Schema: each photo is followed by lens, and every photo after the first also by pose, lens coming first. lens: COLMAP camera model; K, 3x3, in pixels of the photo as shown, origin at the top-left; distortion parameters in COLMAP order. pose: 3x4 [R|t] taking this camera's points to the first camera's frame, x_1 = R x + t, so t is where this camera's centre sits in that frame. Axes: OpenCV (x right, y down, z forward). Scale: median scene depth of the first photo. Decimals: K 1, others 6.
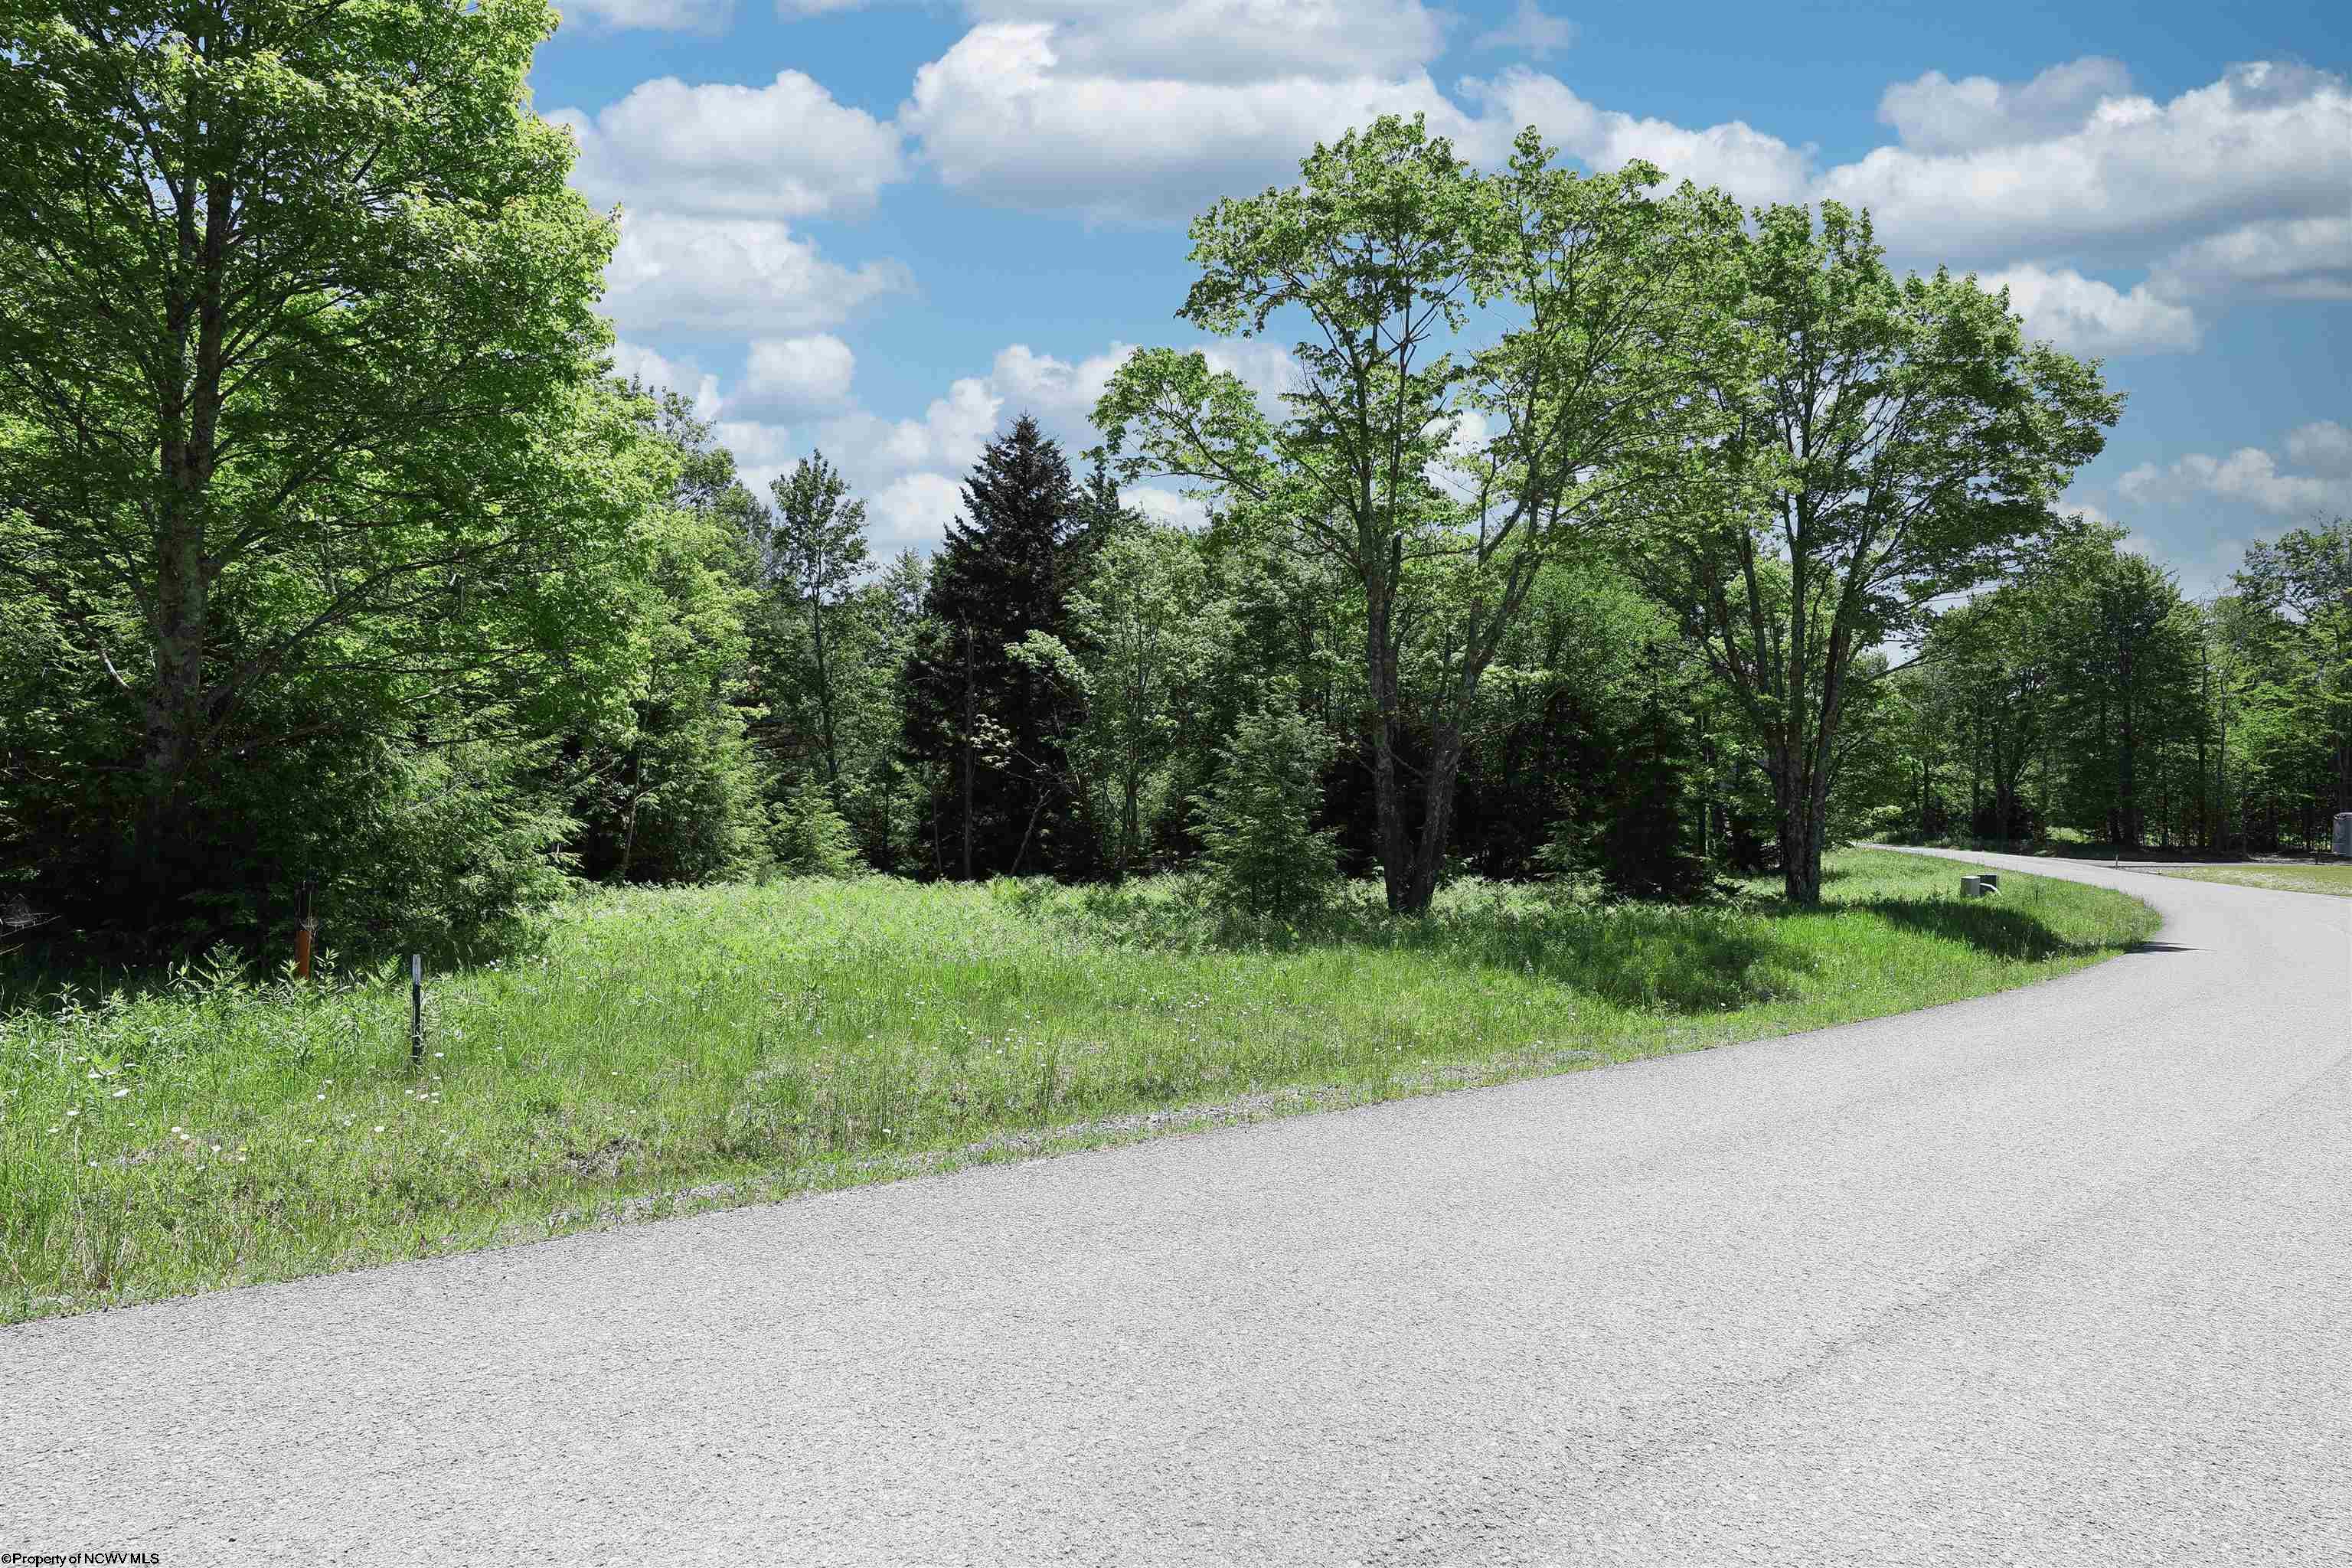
lens RADIAL K [[1319.8, 0, 1188.7], [0, 1319.8, 773.4], [0, 0, 1]] dist [0.031972, 0.000128]
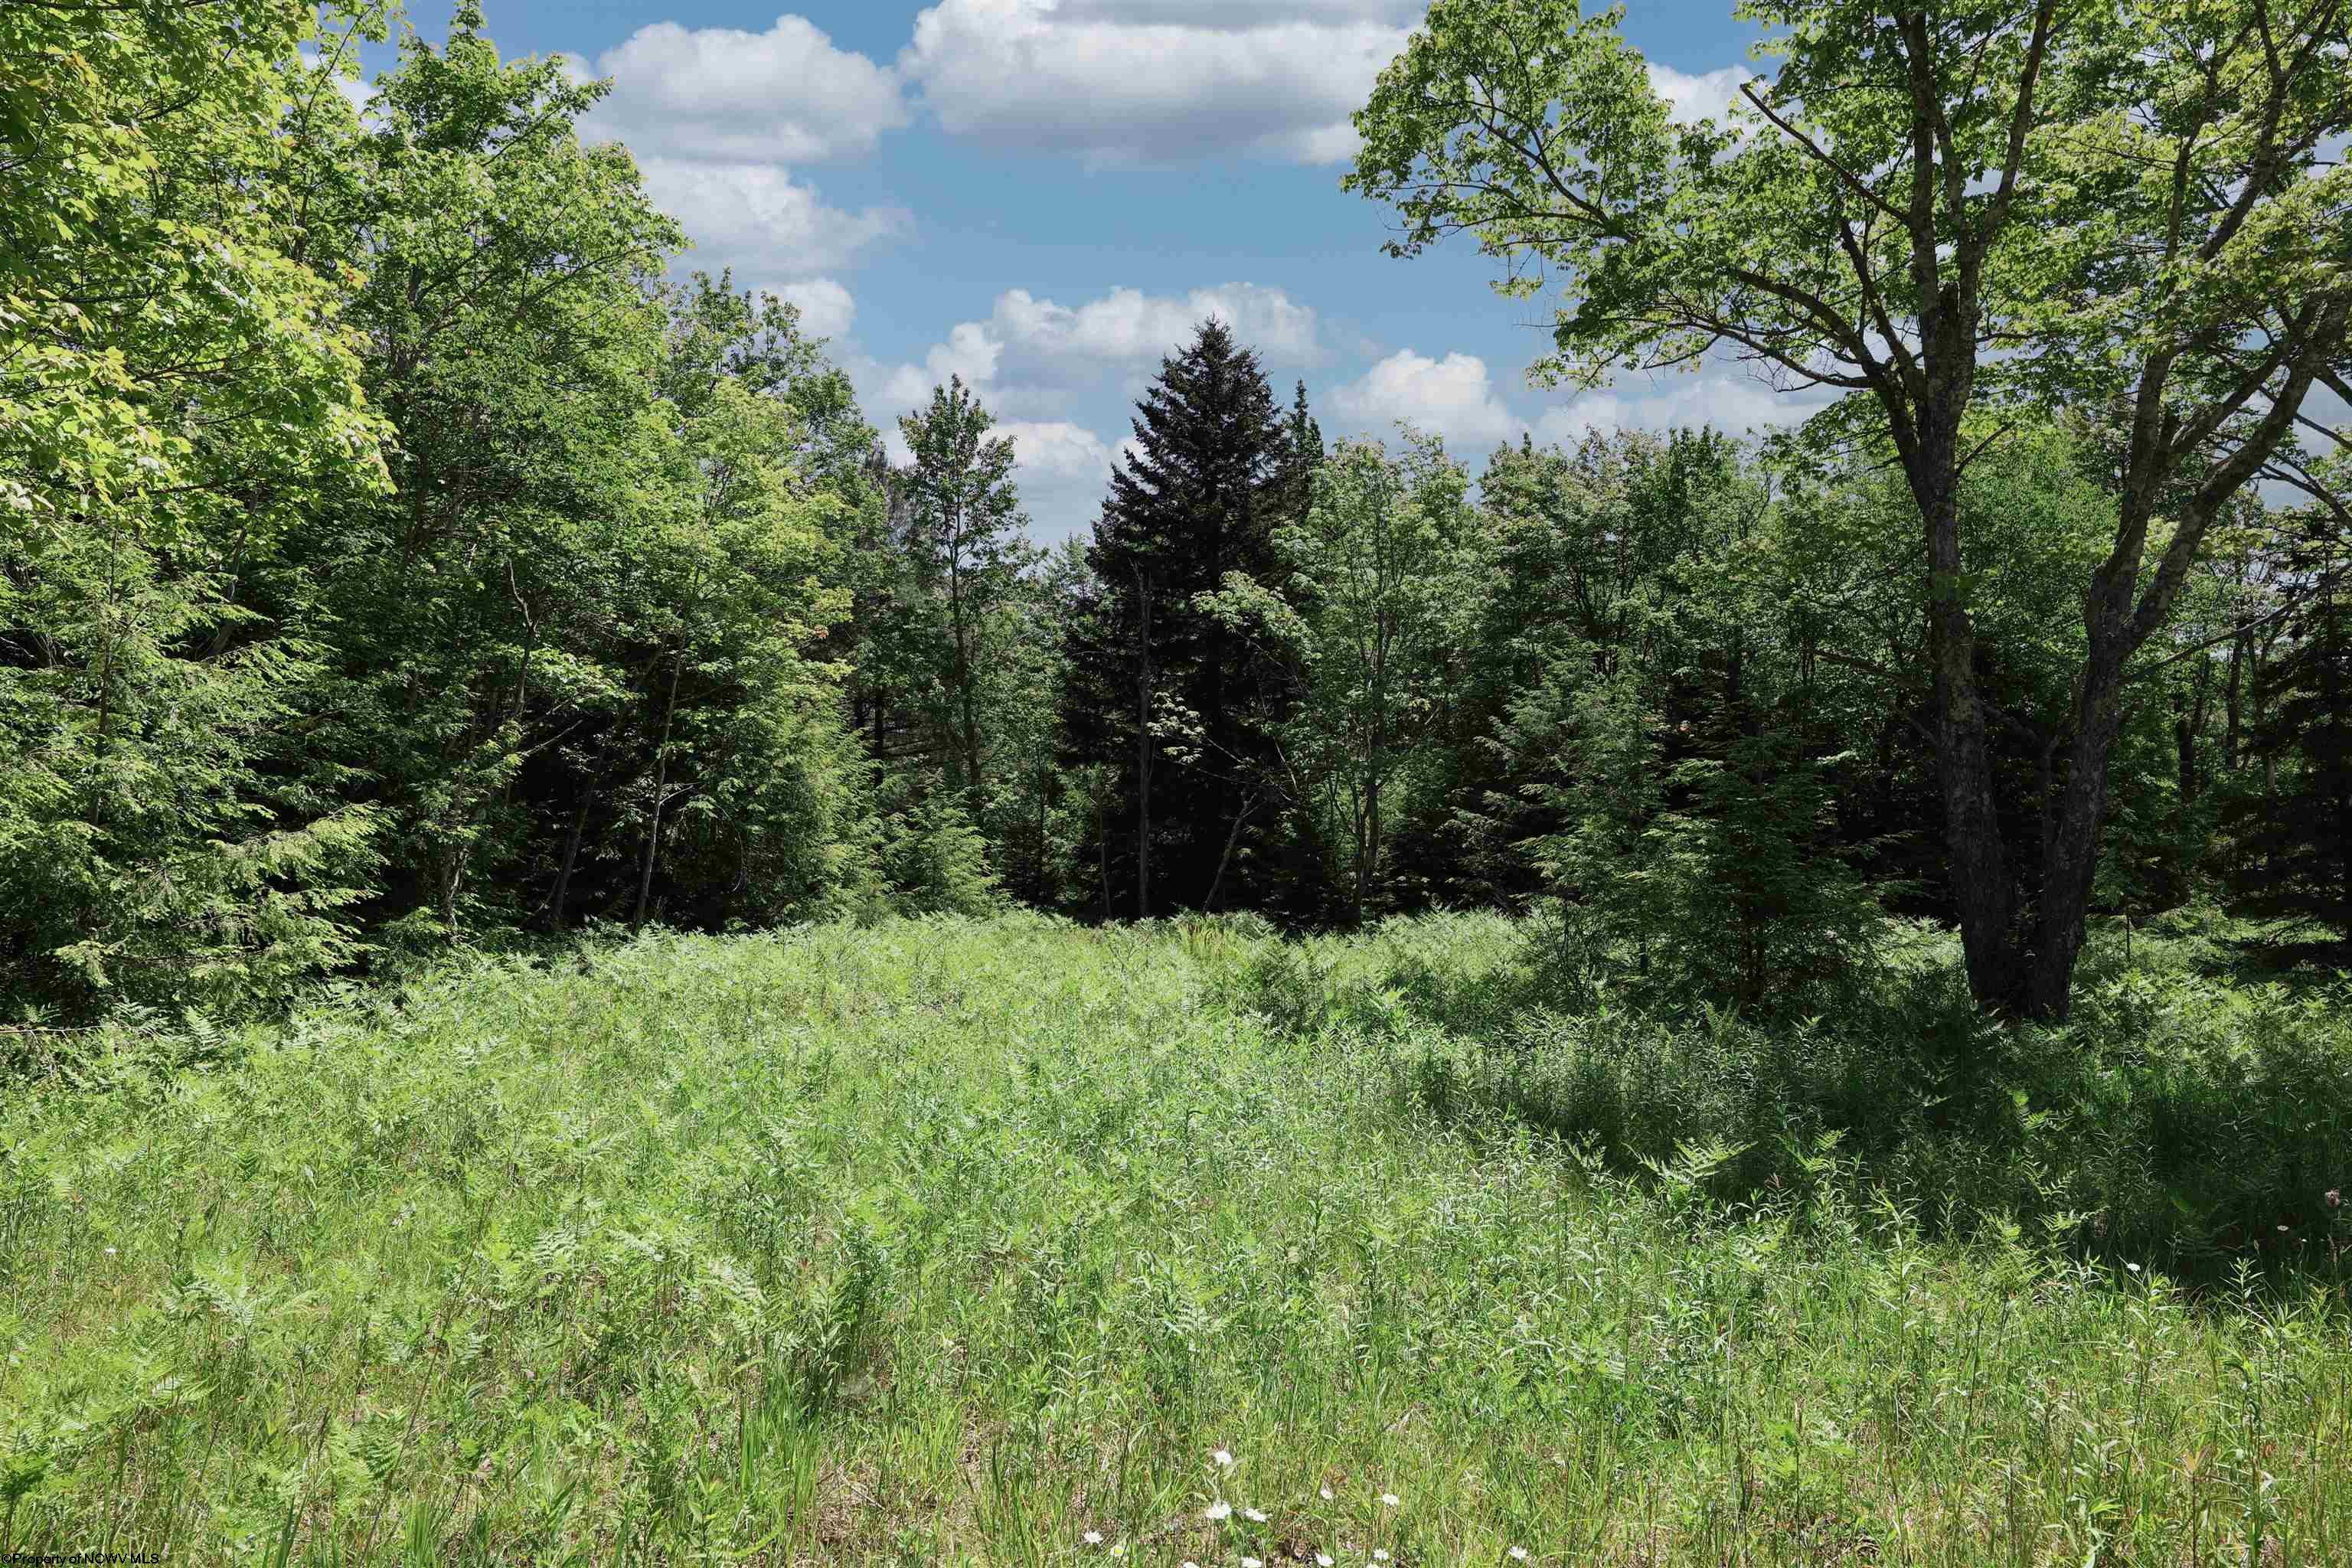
lens RADIAL K [[1338.8, 0, 1172.4], [0, 1338.8, 794.9], [0, 0, 1]] dist [0.052044, 0.000550]
pose [[0.990003, -0.007356, -0.140852, -0.041770], [0.007120, 0.999972, -0.002177, 0.012773], [0.140864, 0.001152, 0.990028, 0.236482]]
